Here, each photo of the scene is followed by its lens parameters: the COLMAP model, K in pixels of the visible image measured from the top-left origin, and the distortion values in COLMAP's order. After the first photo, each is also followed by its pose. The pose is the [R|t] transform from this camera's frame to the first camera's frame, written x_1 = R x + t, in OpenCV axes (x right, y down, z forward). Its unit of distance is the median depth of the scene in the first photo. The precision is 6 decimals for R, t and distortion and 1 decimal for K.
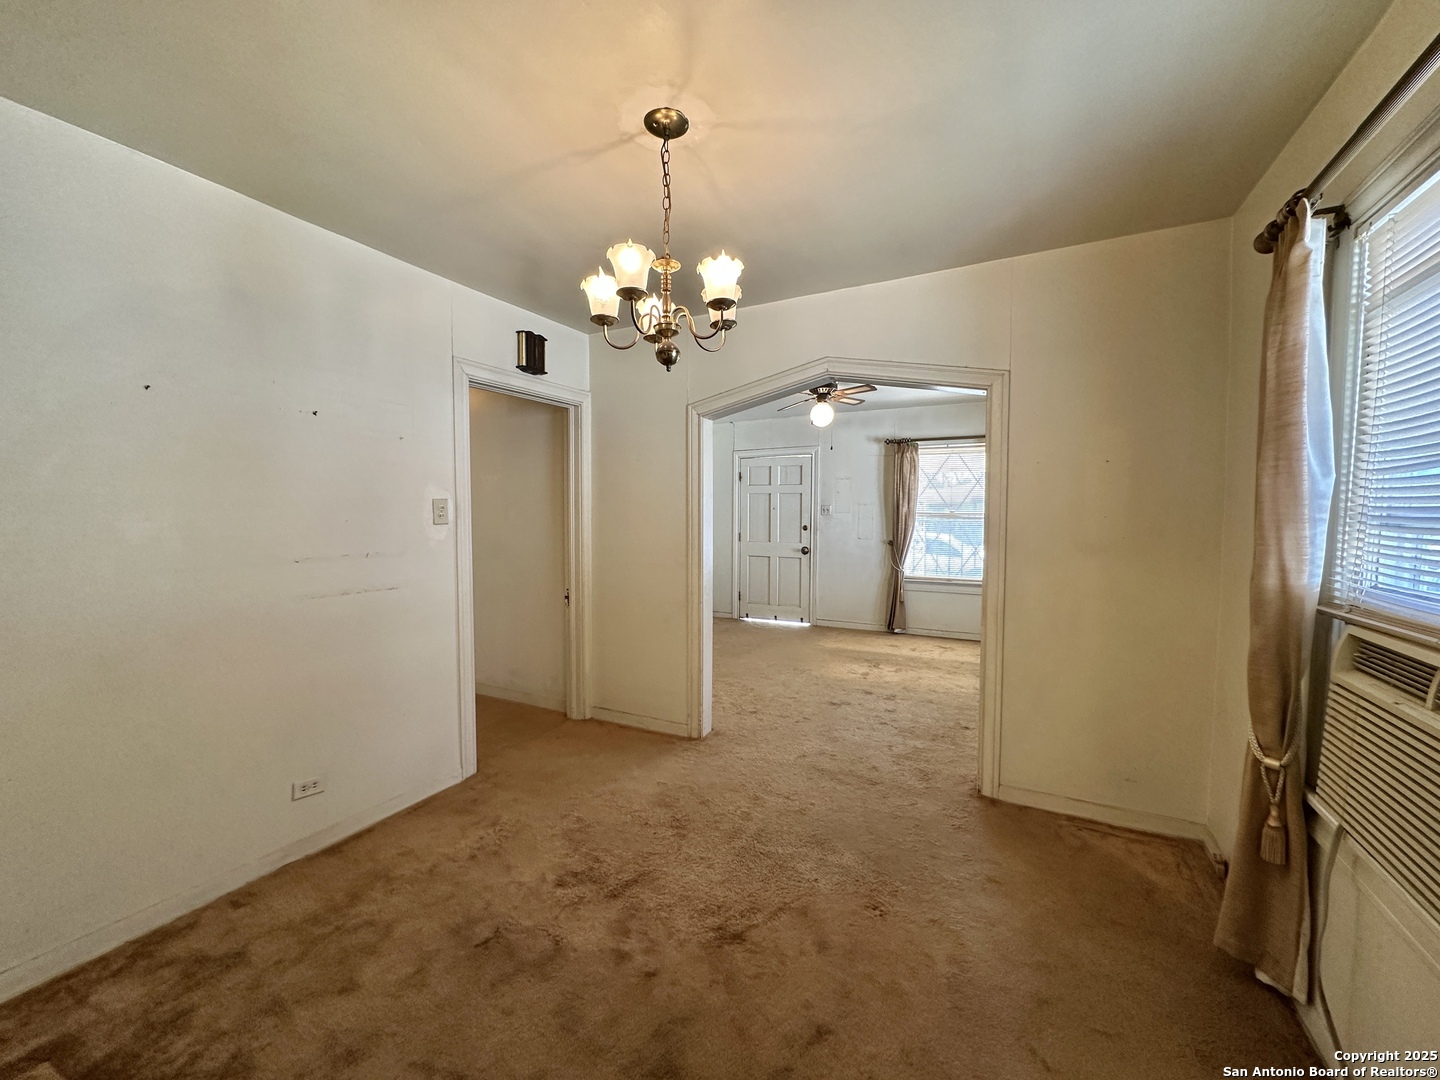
lens RADIAL K [[577.4, 0, 721.4], [0, 577.4, 539.3], [0, 0, 1]] dist [-0.002836, 0.000242]
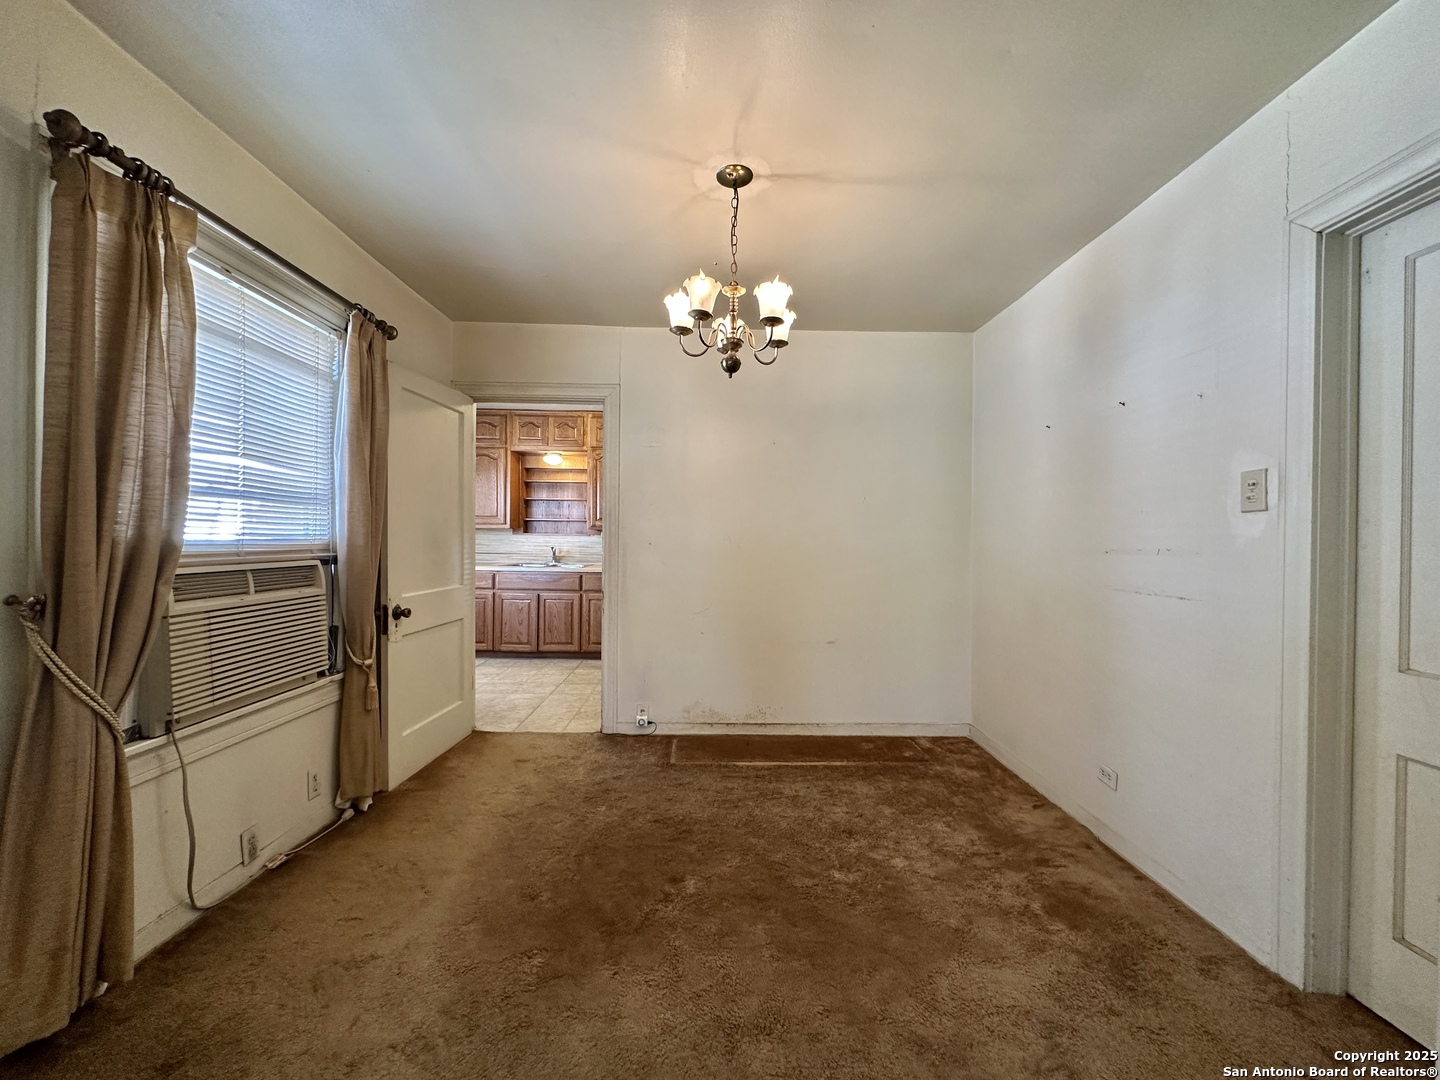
lens RADIAL K [[577.4, 0, 720.2], [0, 577.4, 546.9], [0, 0, 1]] dist [-0.002836, 0.000242]
pose [[-0.878597, -0.007967, -0.477498, 0.374527], [-0.031896, 0.998607, 0.042027, 0.005117], [0.476498, 0.052154, -0.877627, 1.540369]]
